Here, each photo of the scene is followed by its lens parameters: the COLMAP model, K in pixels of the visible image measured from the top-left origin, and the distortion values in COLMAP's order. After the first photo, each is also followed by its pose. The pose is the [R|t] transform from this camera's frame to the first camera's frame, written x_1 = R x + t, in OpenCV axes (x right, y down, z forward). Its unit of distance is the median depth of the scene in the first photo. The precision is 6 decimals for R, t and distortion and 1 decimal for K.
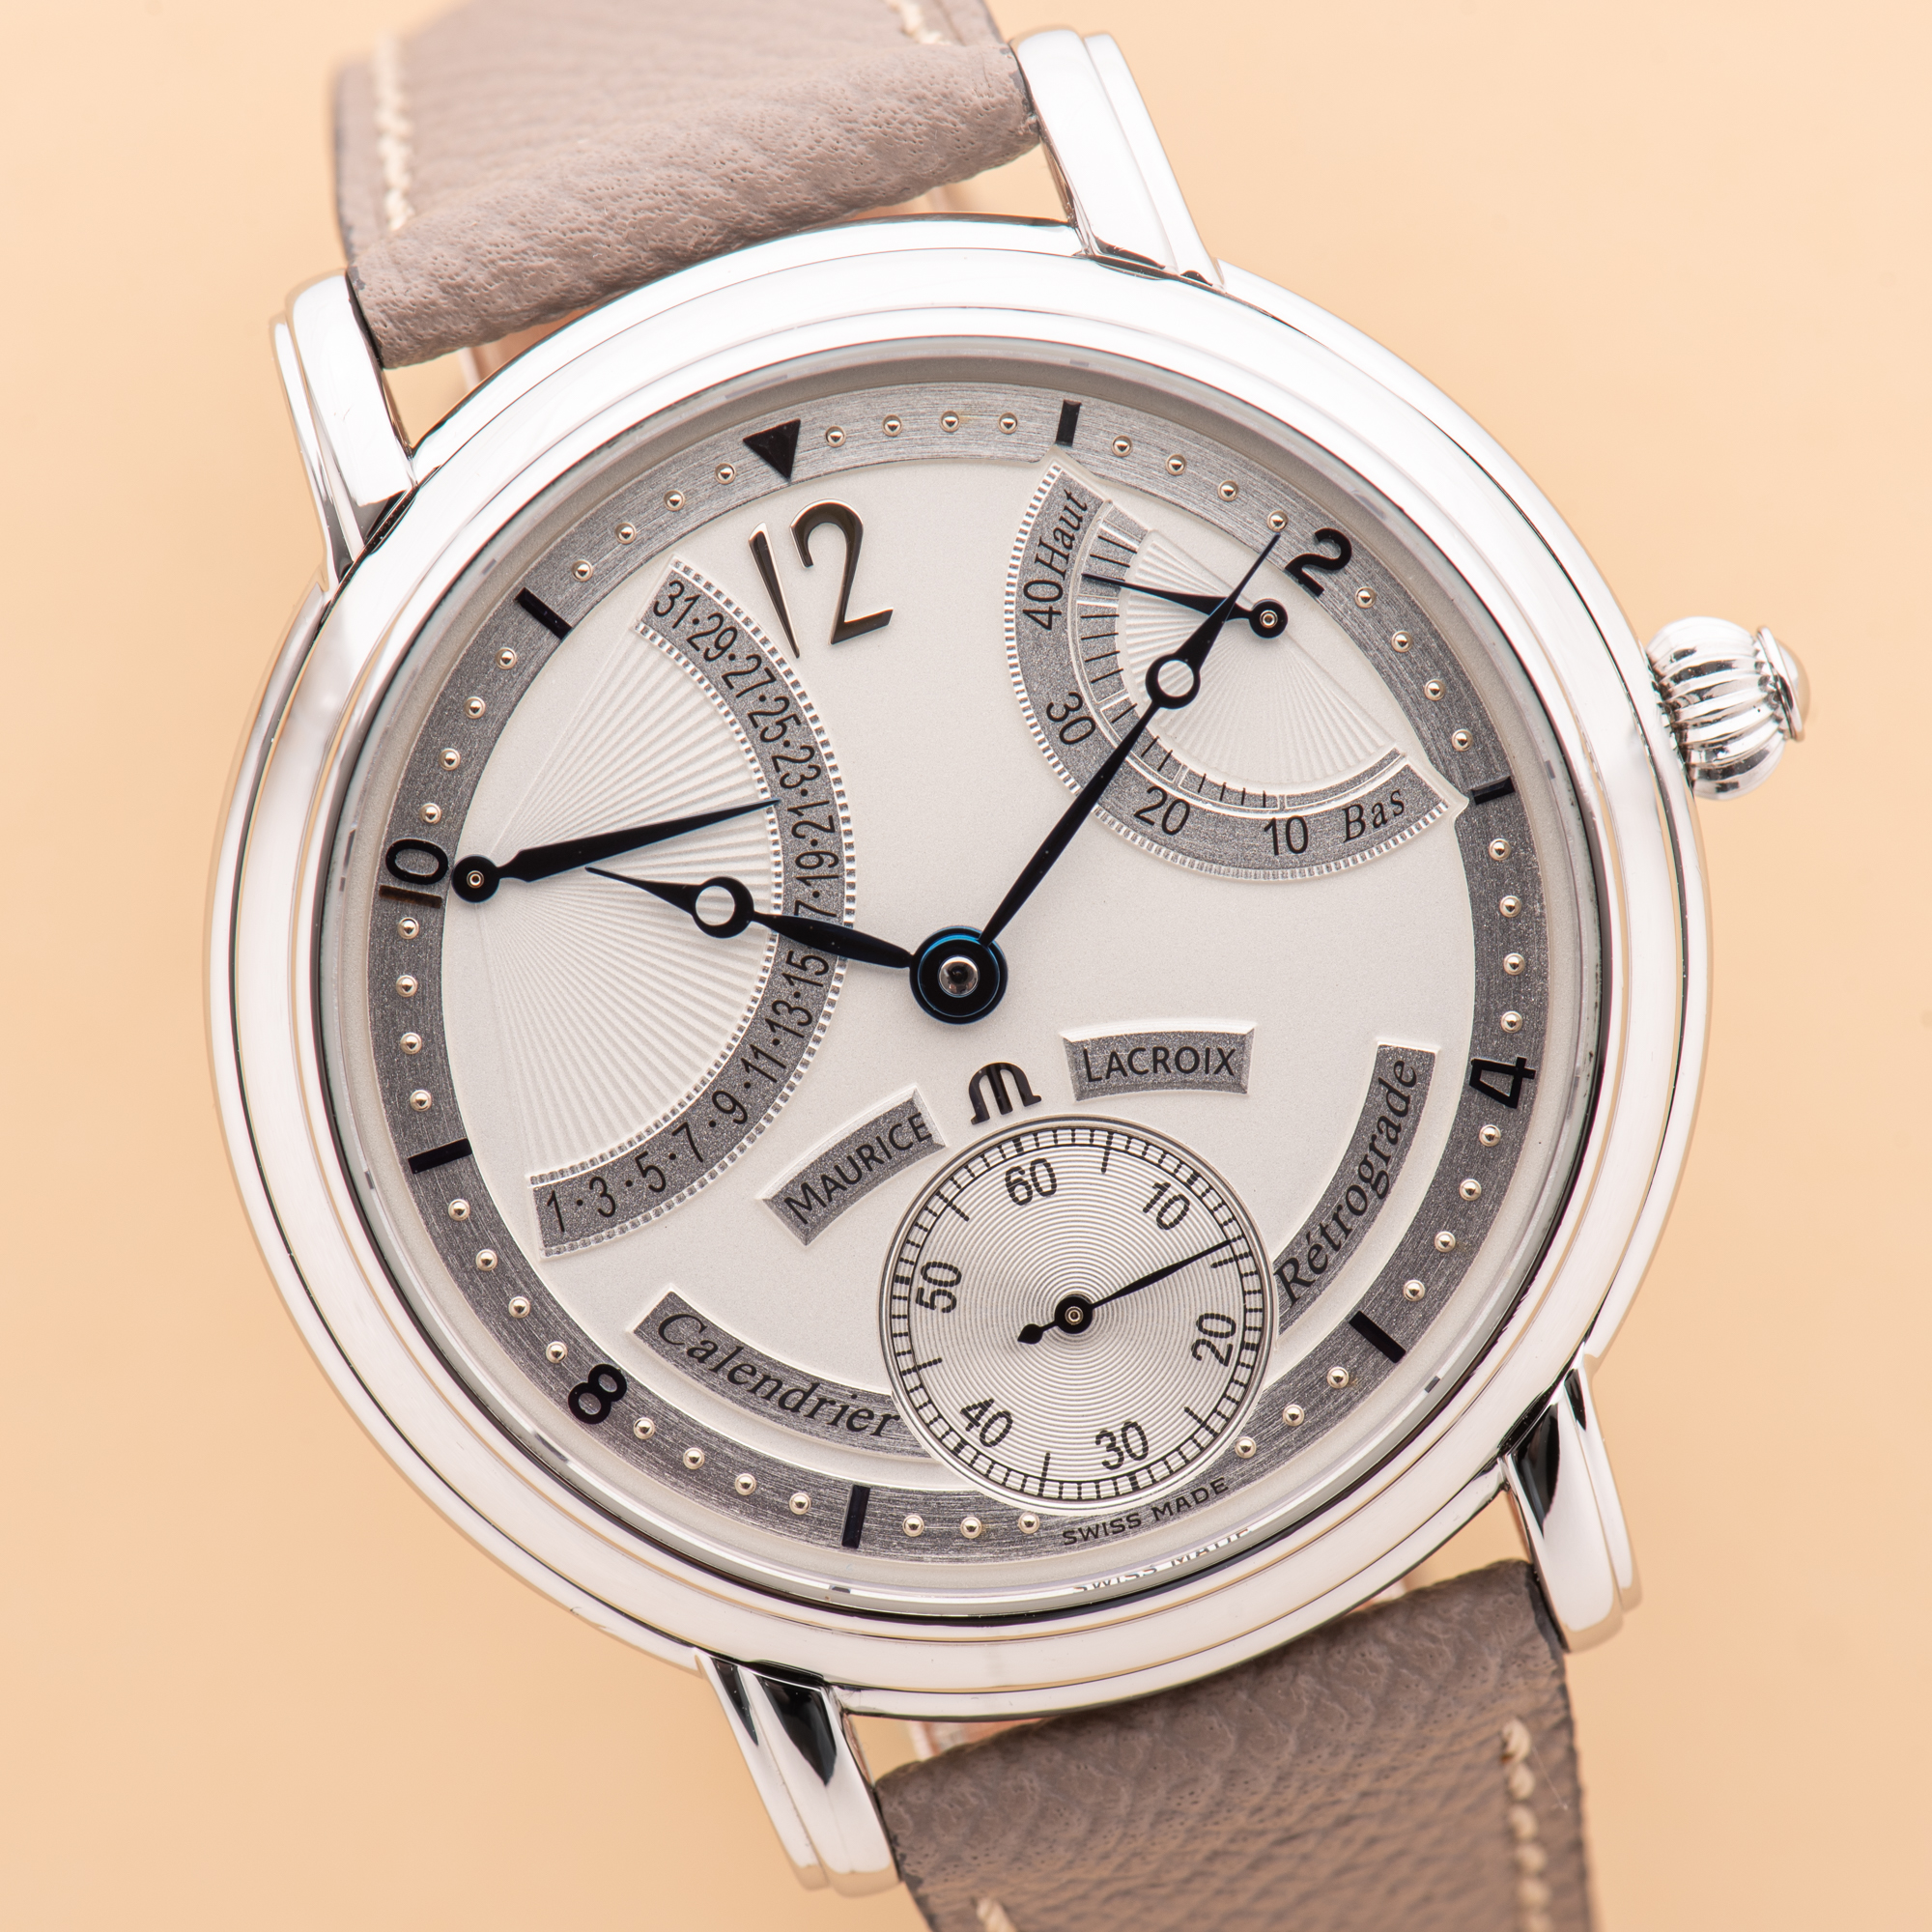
lens RADIAL K [[13708.5, 0, 966.0], [0, 13708.5, 966.0], [0, 0, 1]] dist [-0.077129, -6.880146]
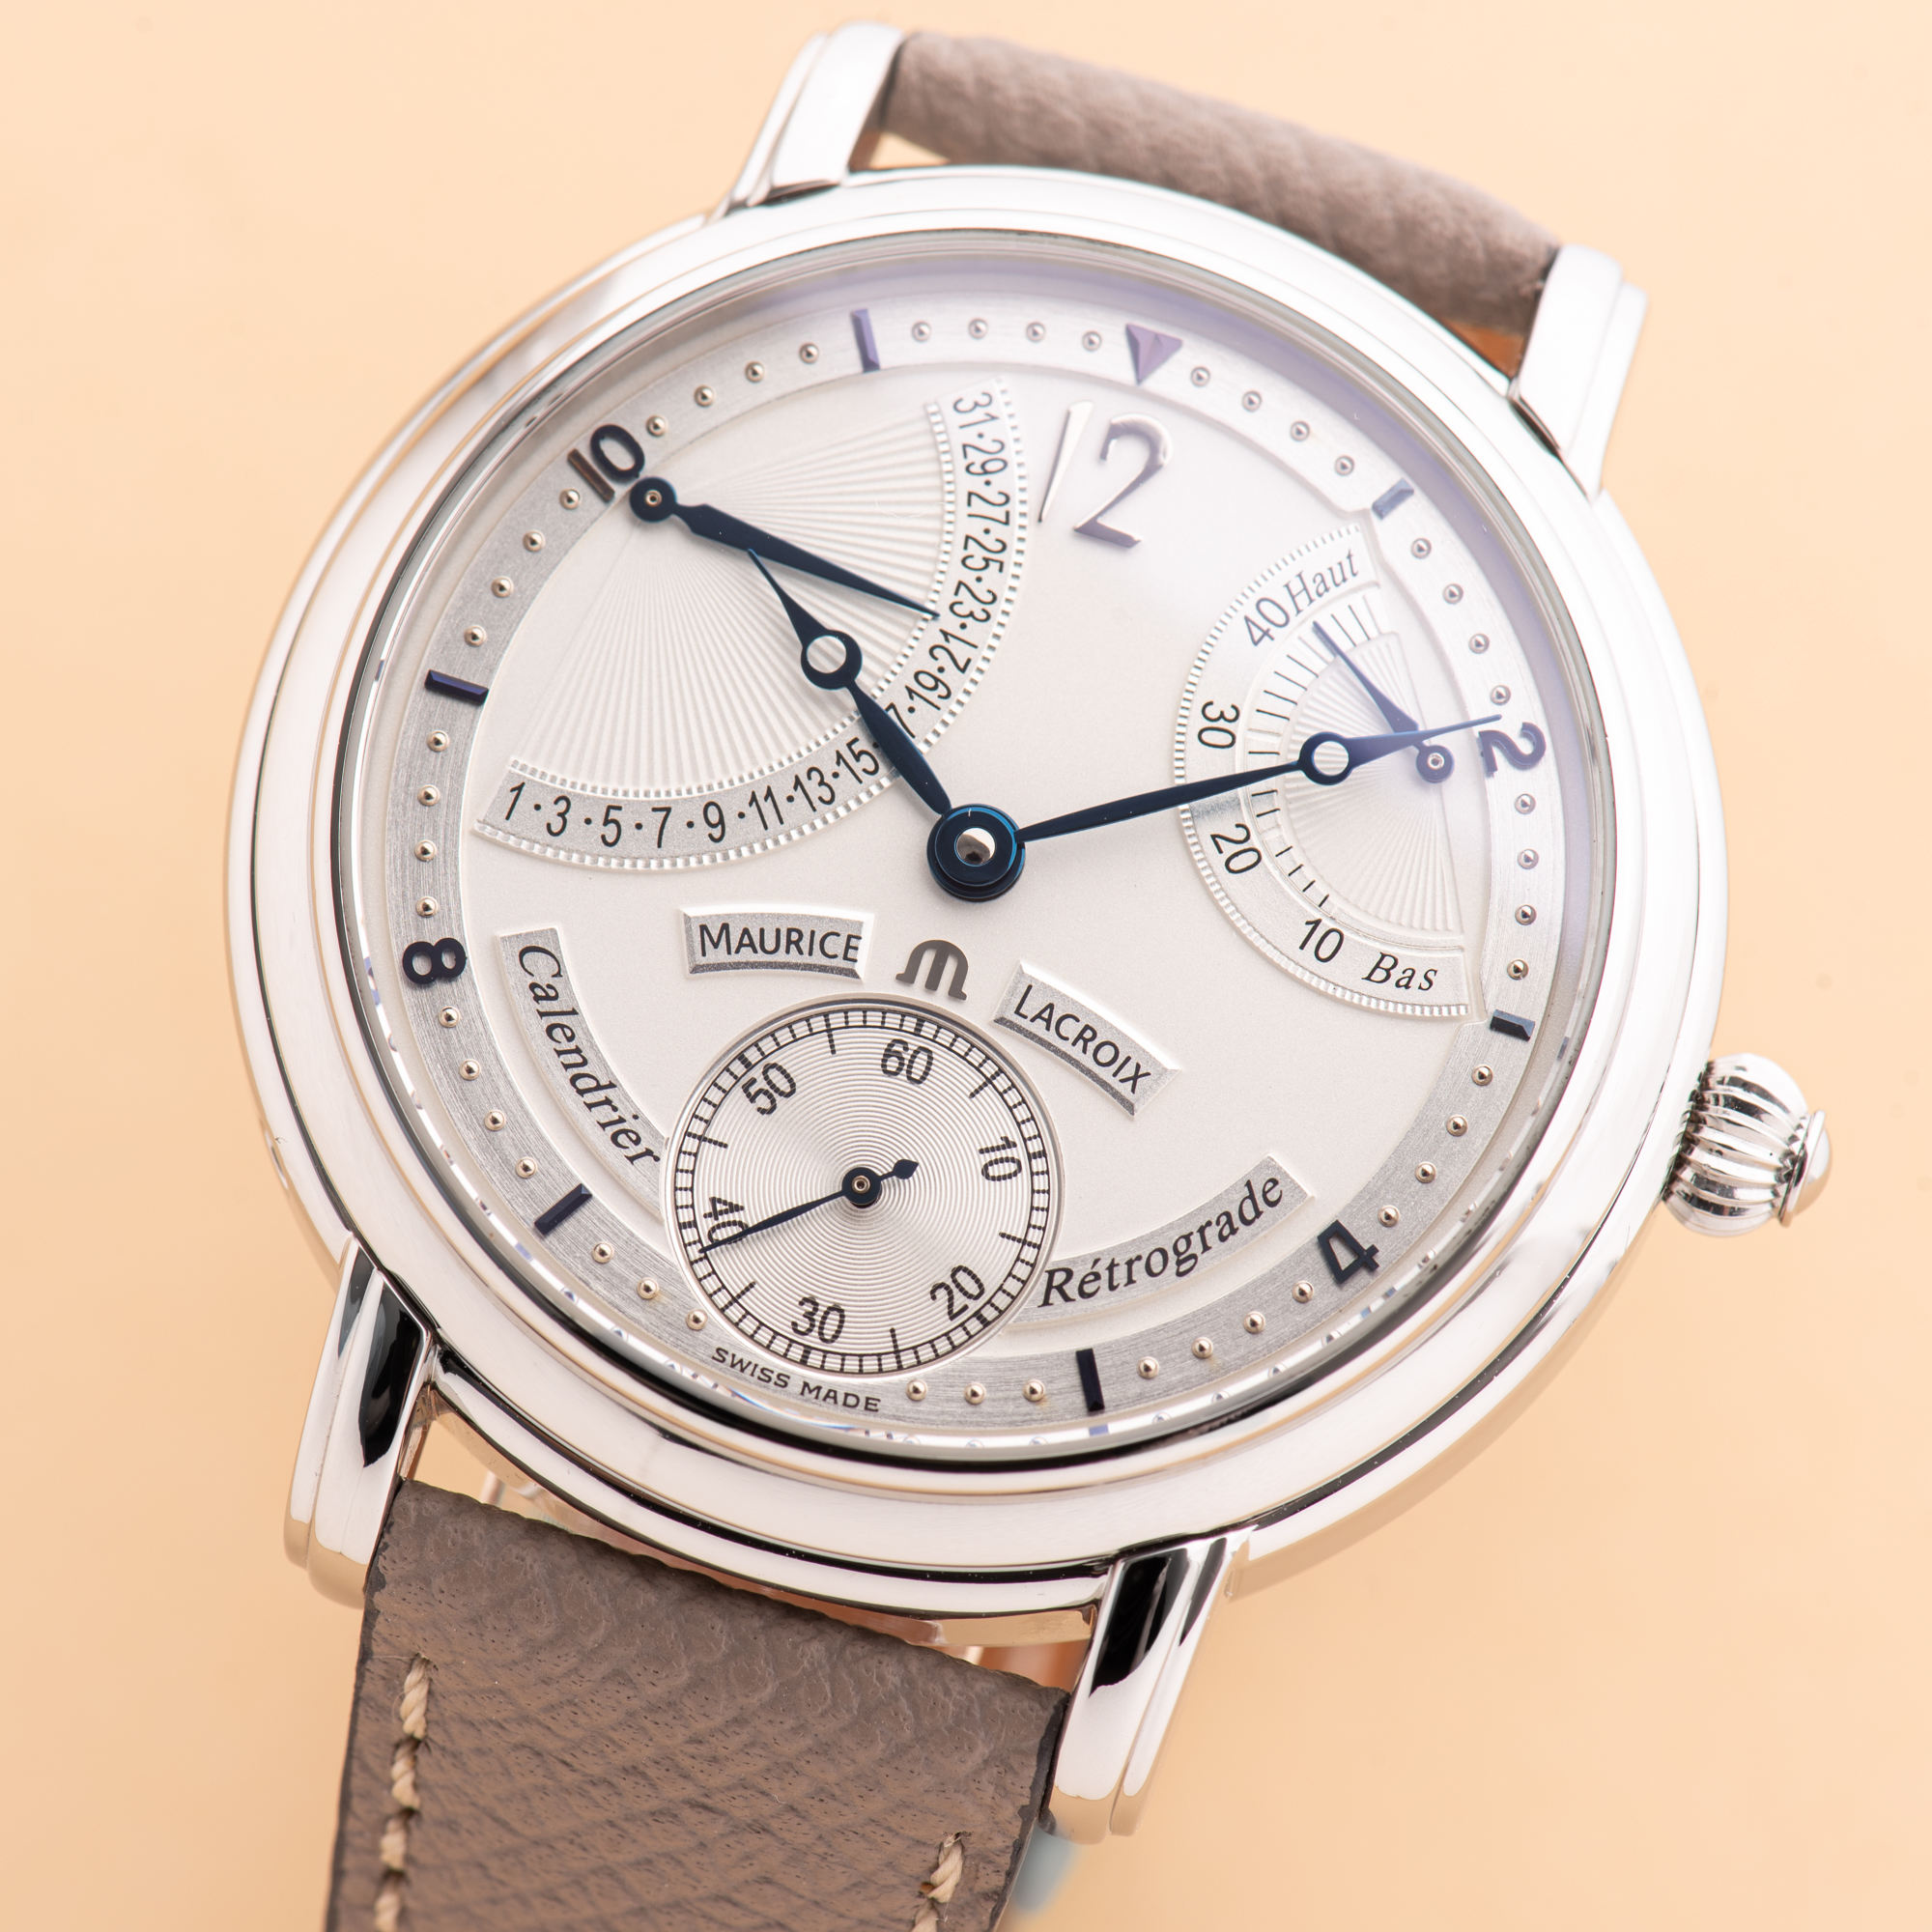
lens RADIAL K [[13708.5, 0, 966.0], [0, 13708.5, 966.0], [0, 0, 1]] dist [-0.077129, -6.880146]
pose [[0.796016, 0.579425, -0.175003, 0.178709], [-0.604795, 0.749887, -0.268128, 0.275439], [-0.024127, 0.319275, 0.947355, 0.052492]]
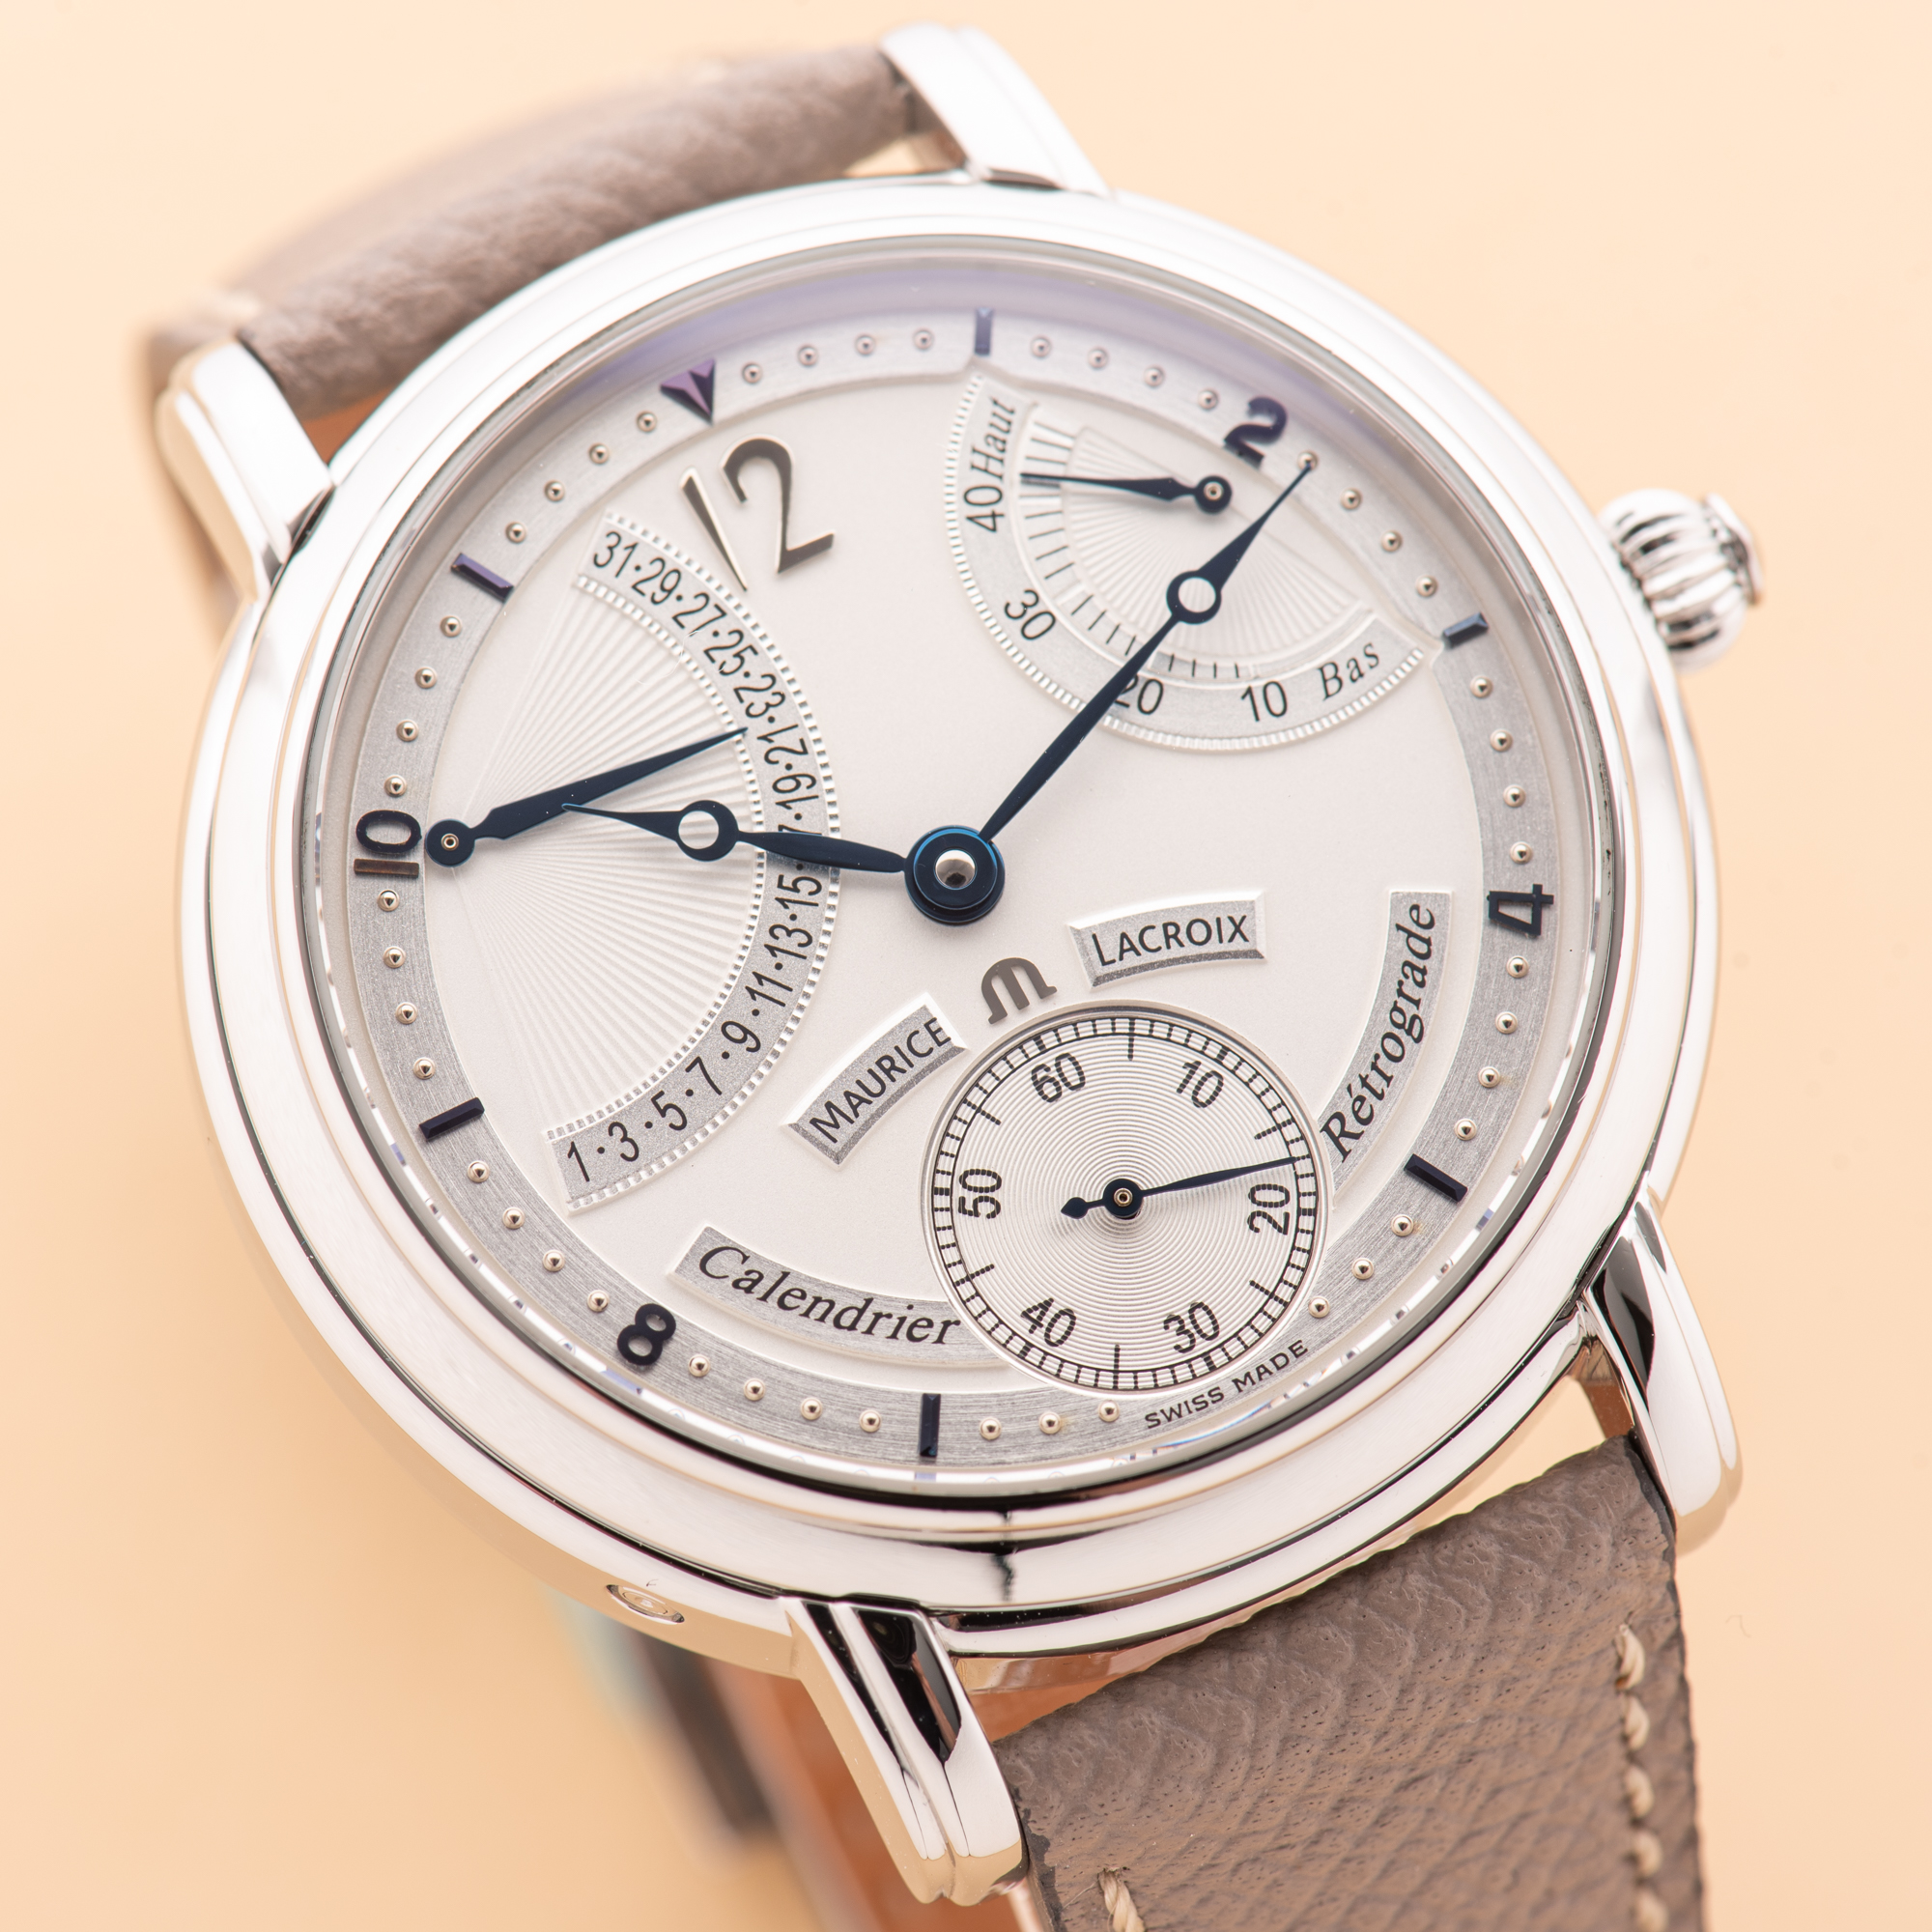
lens RADIAL K [[13708.5, 0, 966.0], [0, 13708.5, 966.0], [0, 0, 1]] dist [-0.077129, -6.880146]
pose [[0.989304, -0.132087, 0.061888, -0.060737], [0.145027, 0.936136, -0.320338, 0.318233], [-0.015623, 0.325887, 0.945279, 0.080240]]
